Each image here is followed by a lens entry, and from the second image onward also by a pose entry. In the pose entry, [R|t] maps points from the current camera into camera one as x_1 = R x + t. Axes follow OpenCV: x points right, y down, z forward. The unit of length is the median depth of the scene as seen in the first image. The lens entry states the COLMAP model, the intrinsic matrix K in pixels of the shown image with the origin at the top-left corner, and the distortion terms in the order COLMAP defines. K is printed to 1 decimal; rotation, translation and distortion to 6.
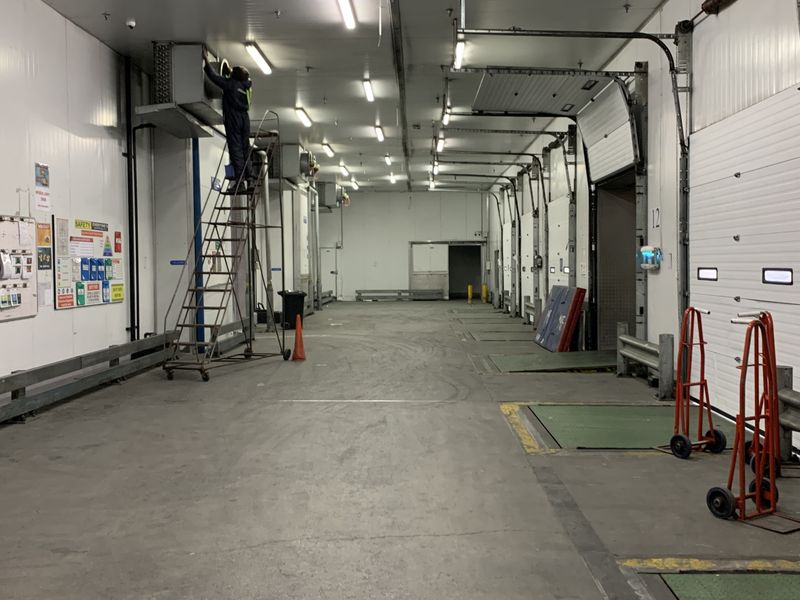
lens RADIAL K [[713.4, 0, 385.6], [0, 713.4, 301.4], [0, 0, 1]] dist [0.027626, -0.003506]
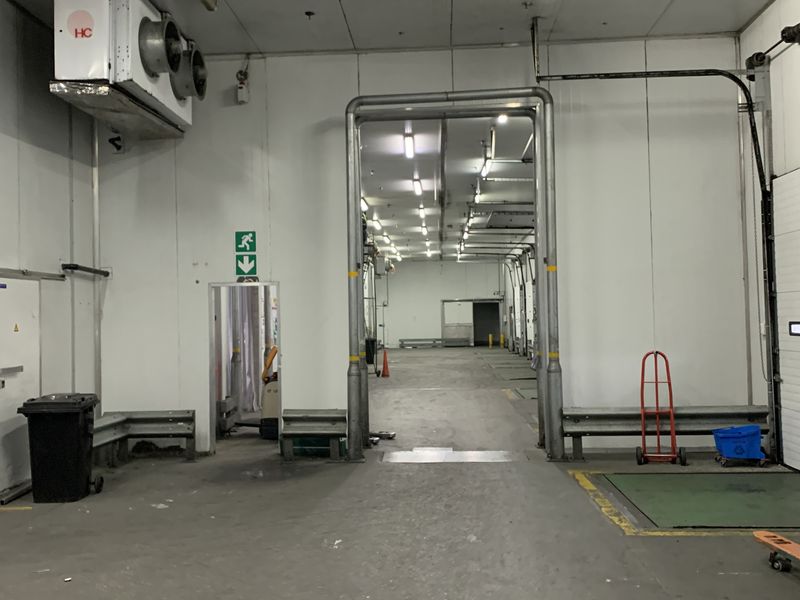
lens RADIAL K [[713.4, 0, 385.6], [0, 713.4, 301.4], [0, 0, 1]] dist [0.027626, -0.003506]
pose [[0.999358, -0.013449, -0.033211, -0.028144], [0.010925, 0.997120, -0.075052, 0.014077], [0.034125, 0.074641, 0.996626, -0.307950]]
